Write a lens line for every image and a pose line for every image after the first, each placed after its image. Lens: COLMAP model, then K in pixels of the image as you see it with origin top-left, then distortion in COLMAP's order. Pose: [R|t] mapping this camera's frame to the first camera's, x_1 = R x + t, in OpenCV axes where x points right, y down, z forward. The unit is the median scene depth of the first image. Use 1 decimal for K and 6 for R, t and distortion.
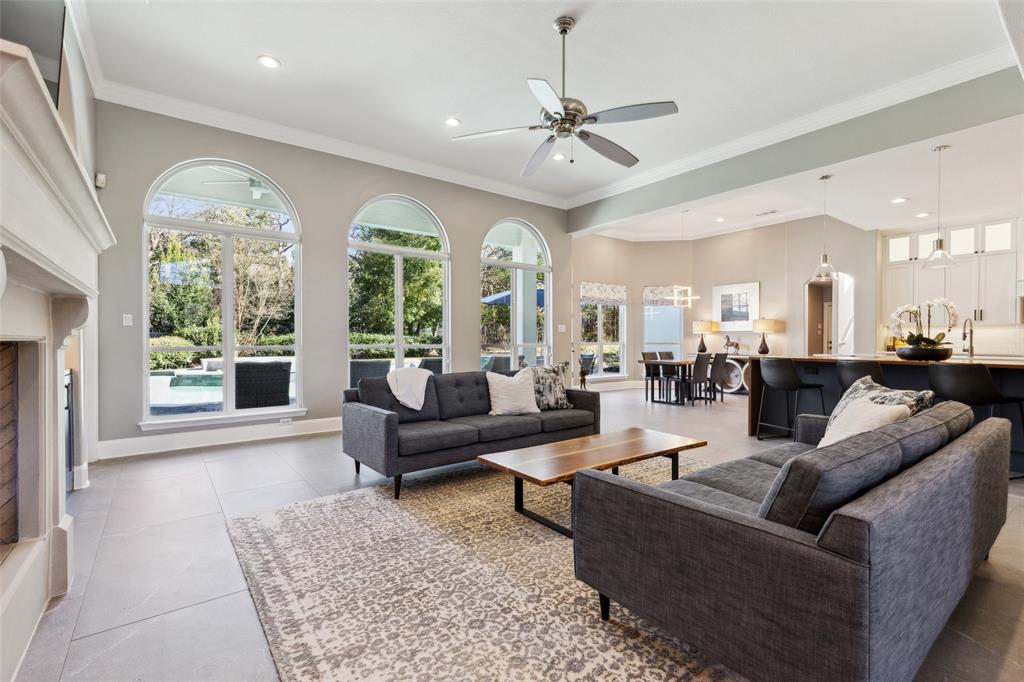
lens RADIAL K [[463.7, 0, 510.8], [0, 463.7, 339.1], [0, 0, 1]] dist [0.005971, 0.000273]
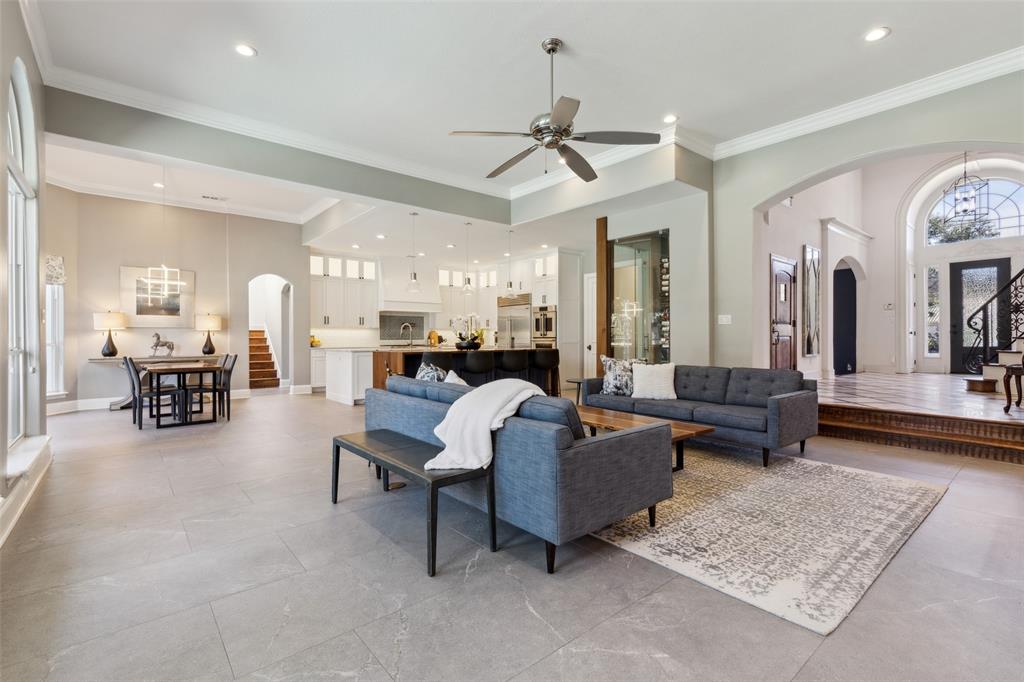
lens RADIAL K [[463.7, 0, 517.3], [0, 463.7, 335.7], [0, 0, 1]] dist [0.005971, 0.000273]
pose [[-0.051398, 0.001995, 0.998676, -1.090846], [0.002851, 0.999994, -0.001851, -0.001018], [-0.998674, 0.002752, -0.051404, 1.305130]]
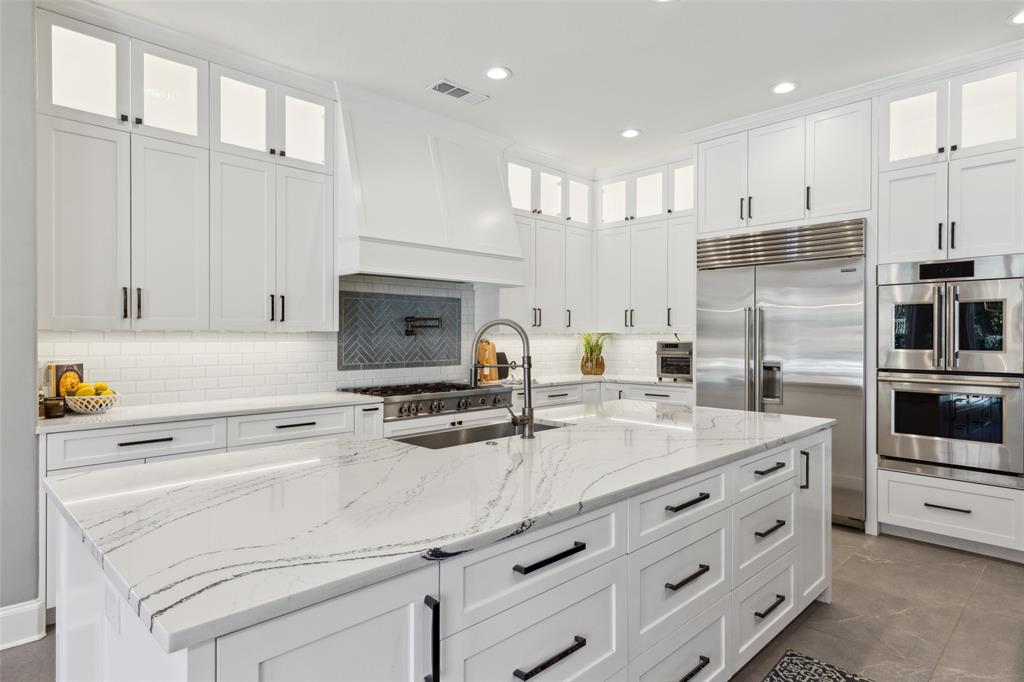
lens RADIAL K [[551.1, 0, 517.6], [0, 551.1, 336.0], [0, 0, 1]] dist [0.004579, -0.000864]
pose [[-0.127151, -0.003869, 0.991876, 1.118240], [-0.002558, 0.999990, 0.003573, -0.064707], [-0.991880, -0.002083, -0.127159, 1.907709]]
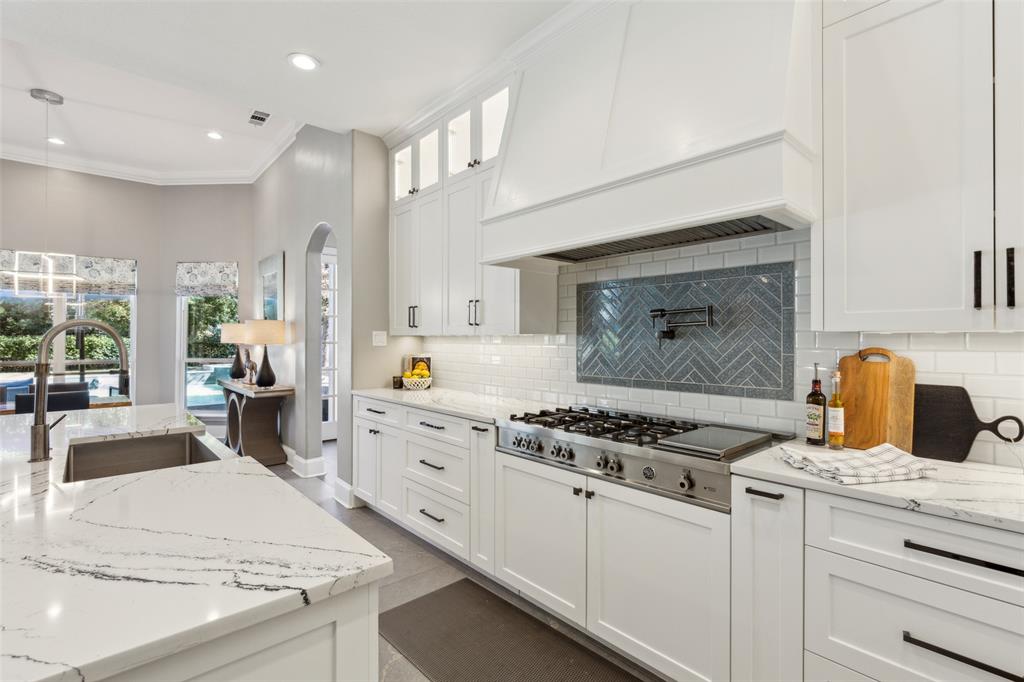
lens RADIAL K [[469.0, 0, 515.7], [0, 469.0, 339.8], [0, 0, 1]] dist [-0.003295, 0.000030]
pose [[0.995962, -0.001426, 0.089760, 2.247793], [0.001328, 0.999998, 0.001152, -0.060058], [-0.089762, -0.001028, 0.995963, 1.281629]]
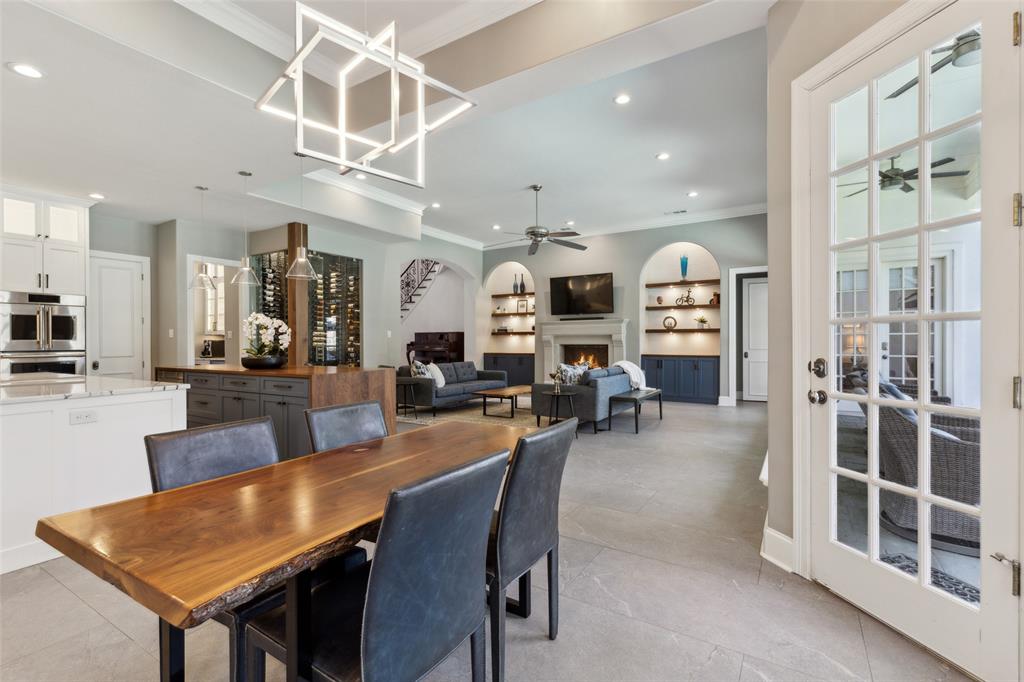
lens RADIAL K [[463.7, 0, 513.4], [0, 463.7, 342.1], [0, 0, 1]] dist [0.005971, 0.000273]
pose [[-0.928093, 0.007159, -0.372280, 1.089789], [0.007047, 0.999974, 0.001661, -0.017215], [0.372282, -0.001082, -0.928119, 3.217745]]
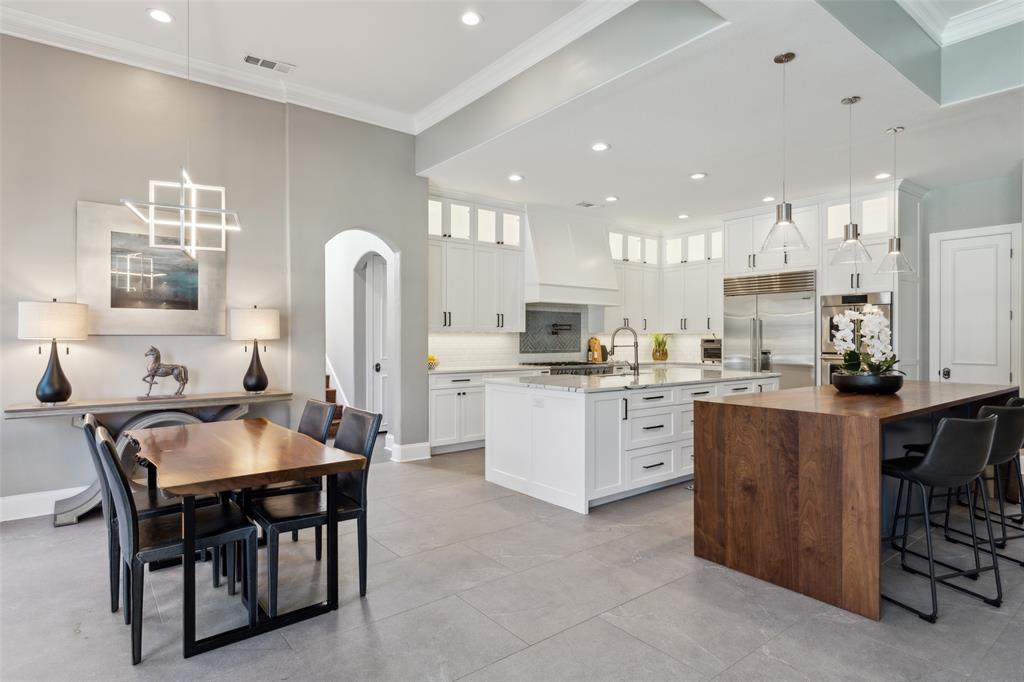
lens RADIAL K [[551.1, 0, 514.4], [0, 551.1, 336.5], [0, 0, 1]] dist [0.004579, -0.000864]
pose [[-0.015584, -0.000606, 0.999878, 0.094649], [-0.002220, 0.999997, 0.000571, -0.052903], [-0.999876, -0.002211, -0.015586, 2.215616]]
